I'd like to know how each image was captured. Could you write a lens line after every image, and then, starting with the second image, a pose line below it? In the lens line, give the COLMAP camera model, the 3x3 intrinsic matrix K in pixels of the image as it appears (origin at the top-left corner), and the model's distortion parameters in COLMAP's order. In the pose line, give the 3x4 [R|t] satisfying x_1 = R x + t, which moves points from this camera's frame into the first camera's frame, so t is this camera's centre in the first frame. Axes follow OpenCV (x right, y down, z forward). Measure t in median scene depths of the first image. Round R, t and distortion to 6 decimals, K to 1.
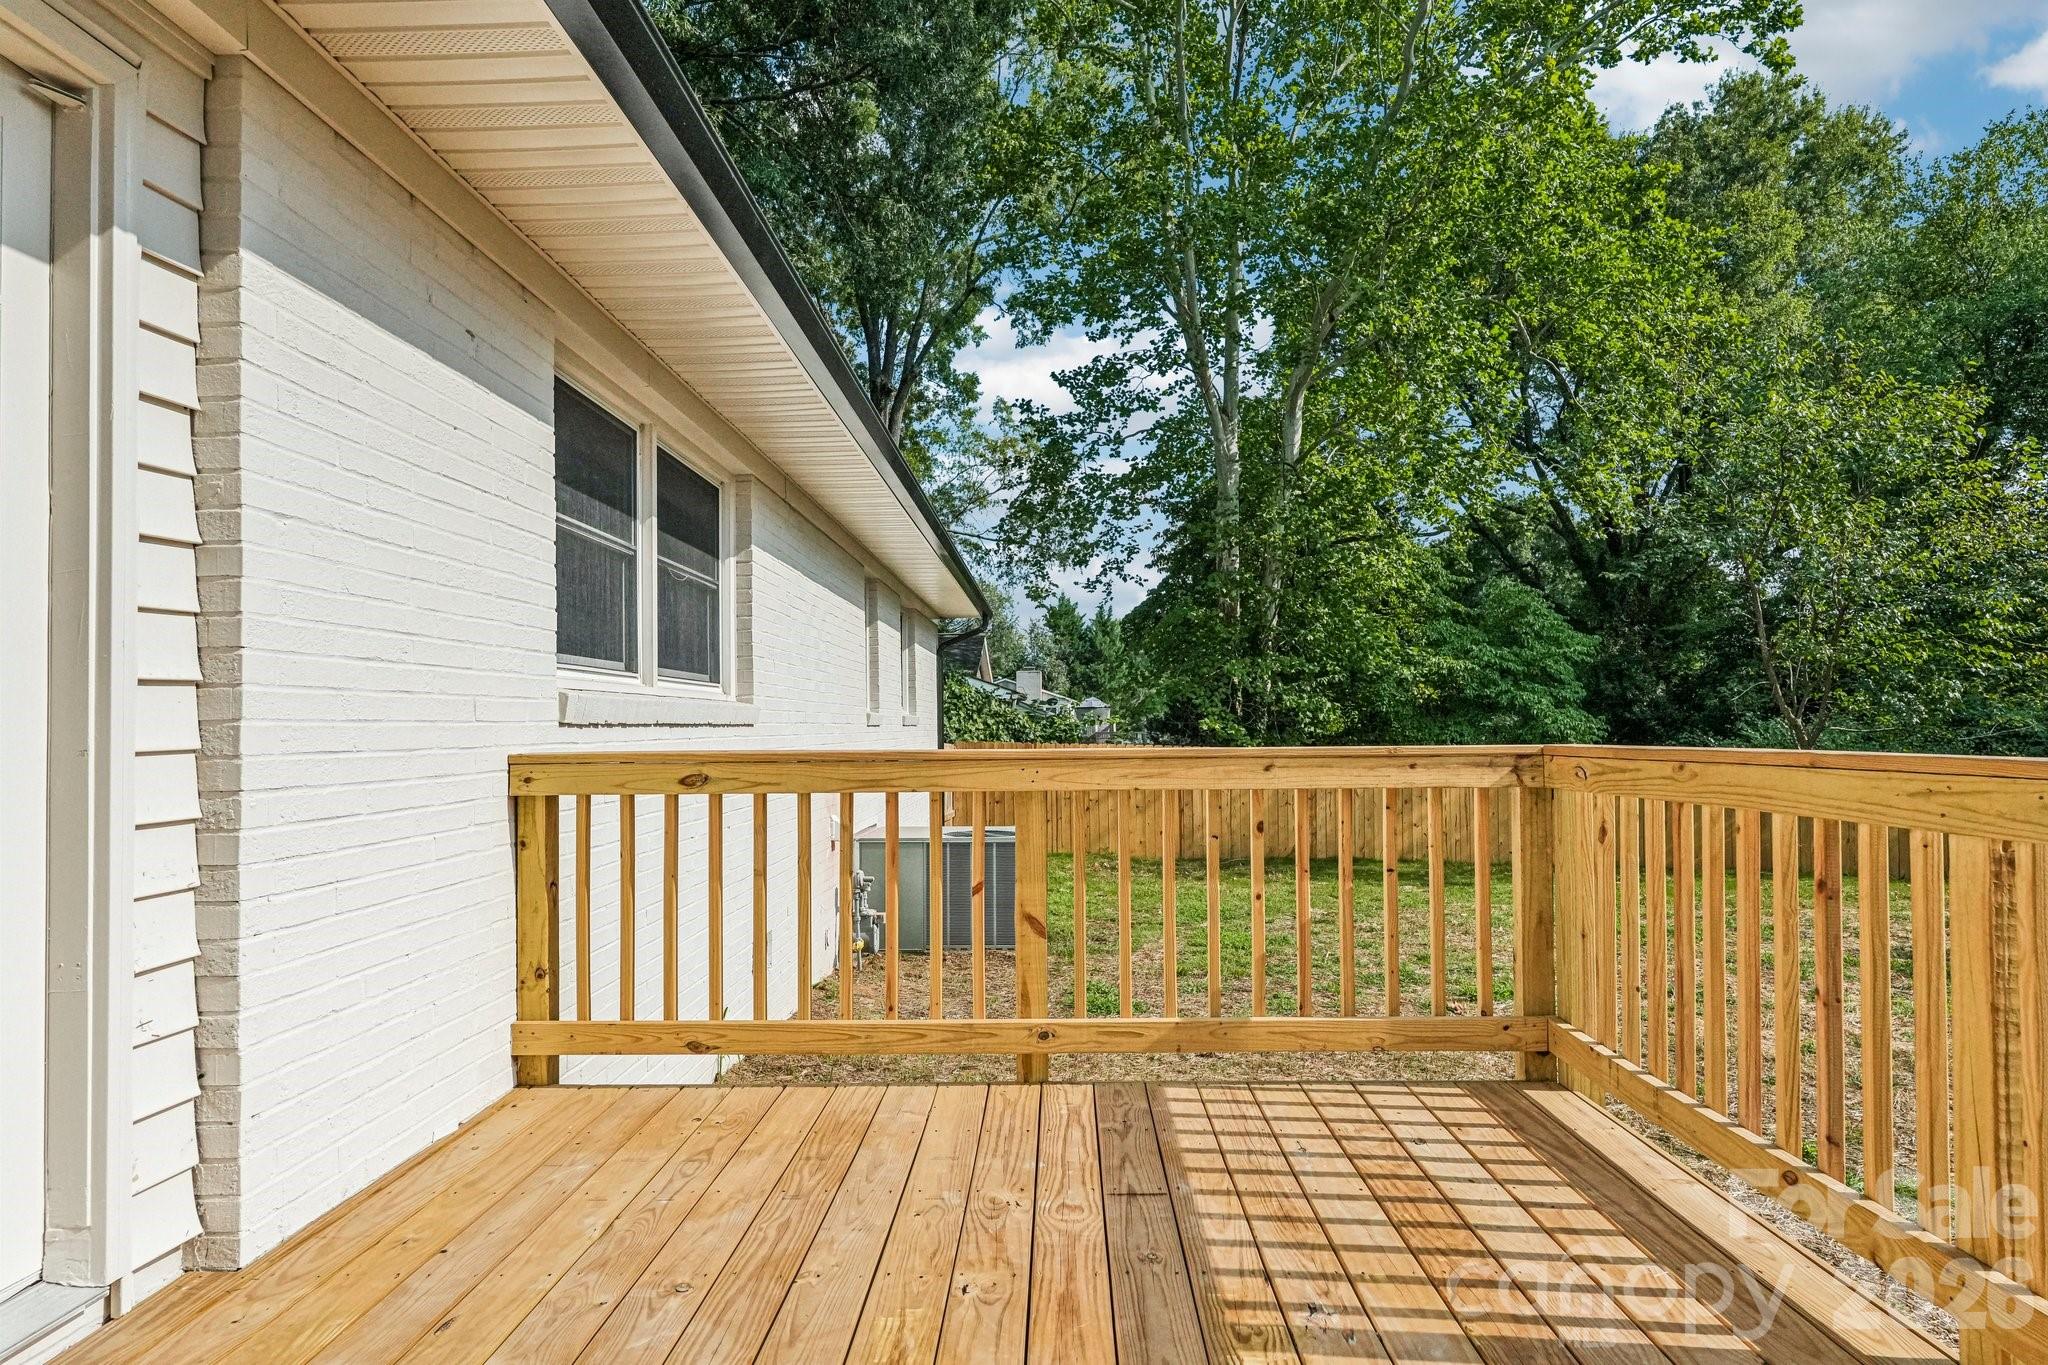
lens RADIAL K [[1203.3, 0, 1028.9], [0, 1203.3, 689.4], [0, 0, 1]] dist [0.001006, 0.001229]
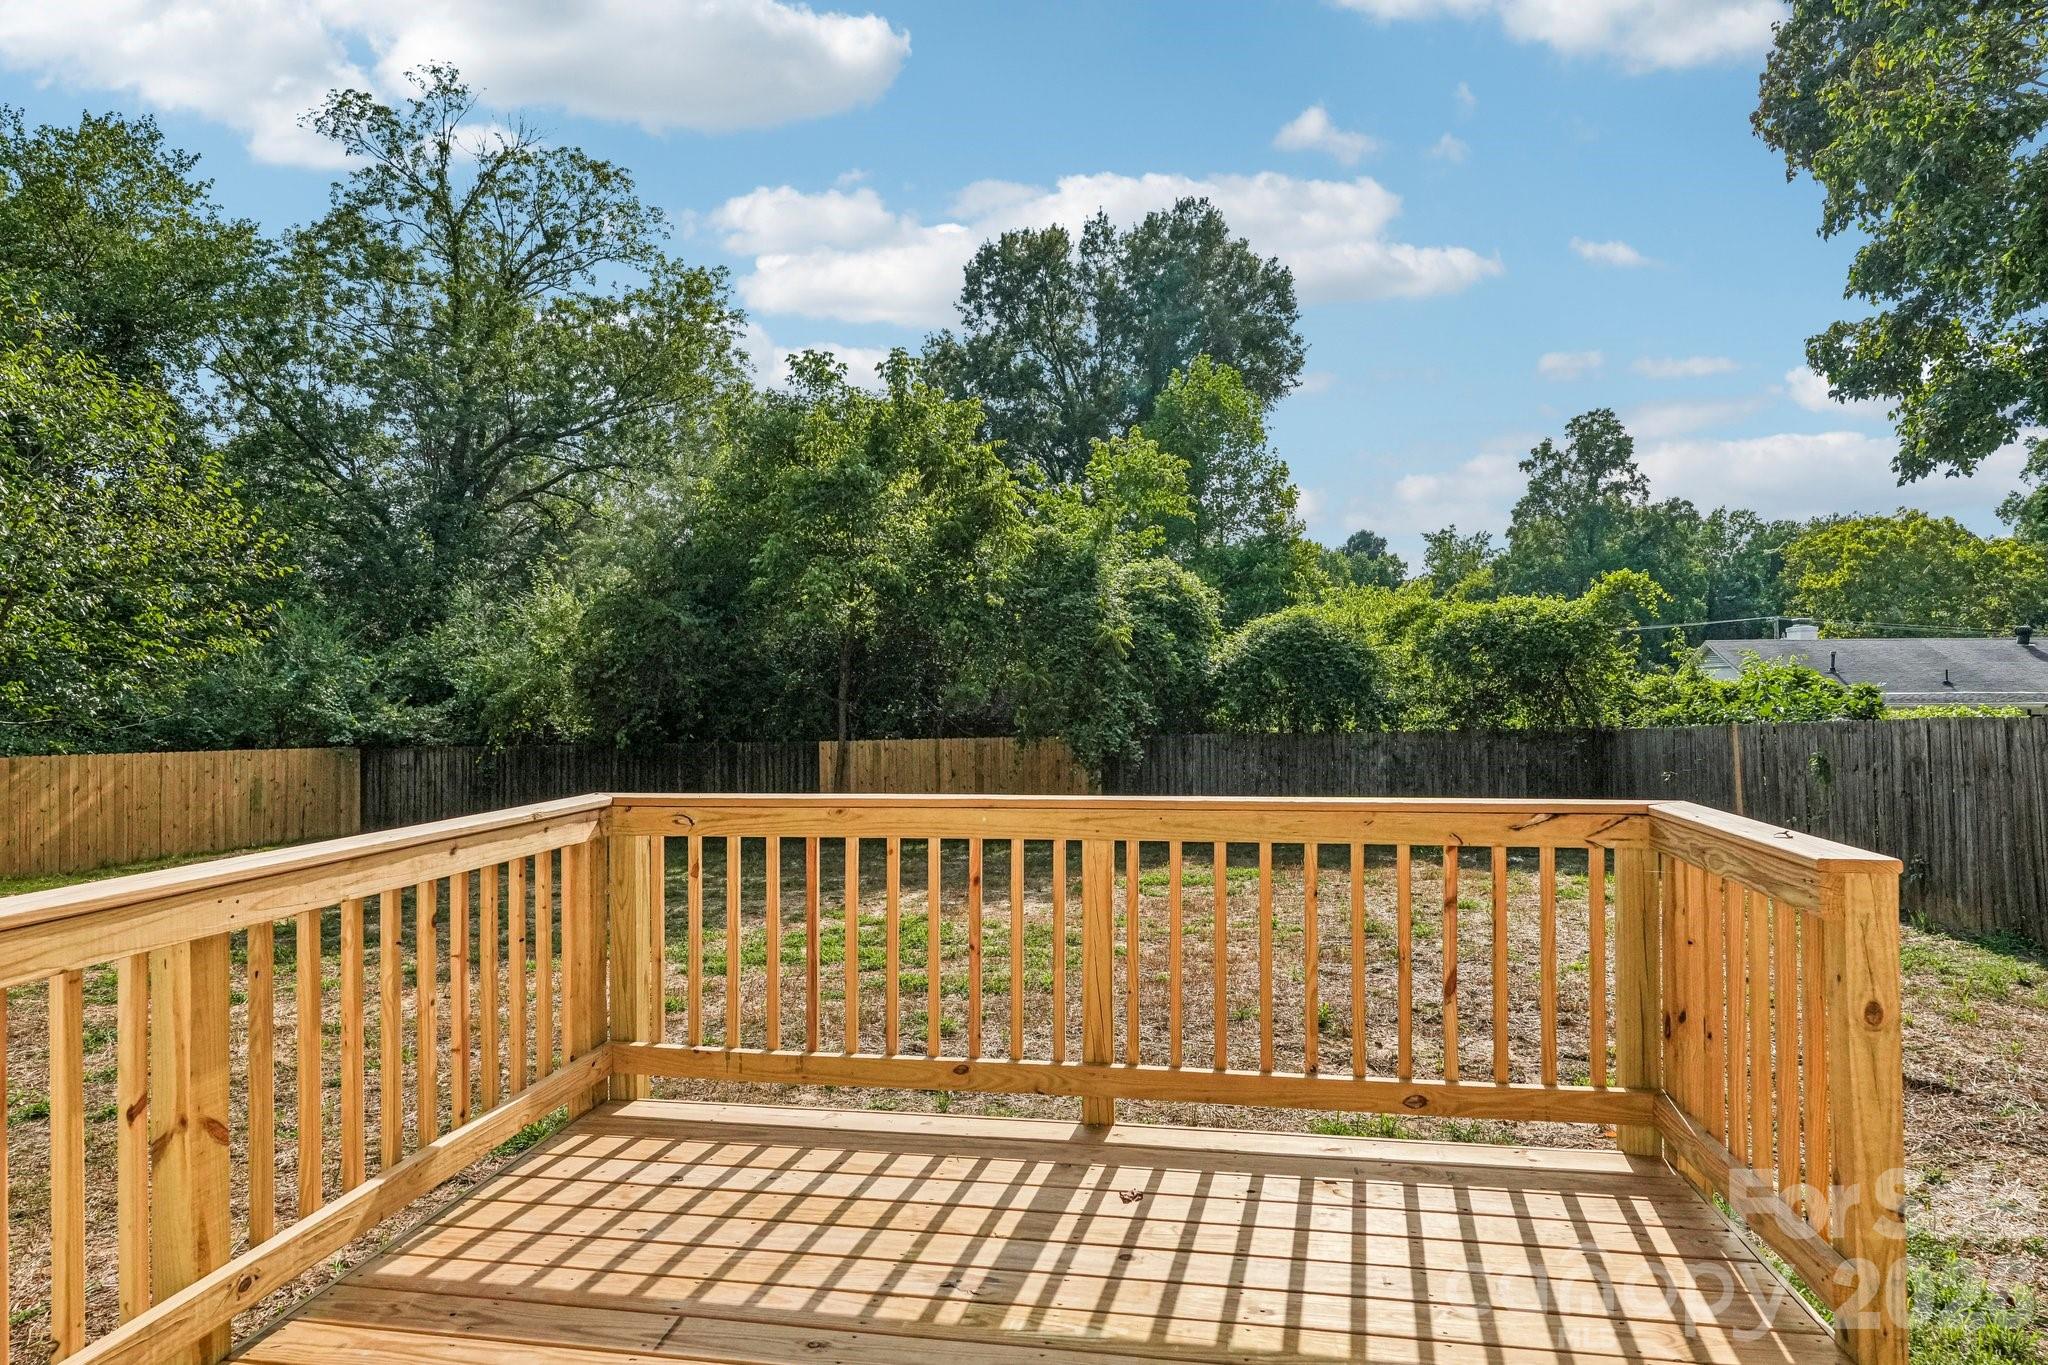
lens RADIAL K [[1203.3, 0, 1029.1], [0, 1203.3, 685.0], [0, 0, 1]] dist [0.001006, 0.001229]
pose [[0.148109, 0.002717, 0.988967, -0.642837], [-0.021069, 0.999778, 0.000408, -0.067815], [-0.988747, -0.020897, 0.148133, 0.495232]]
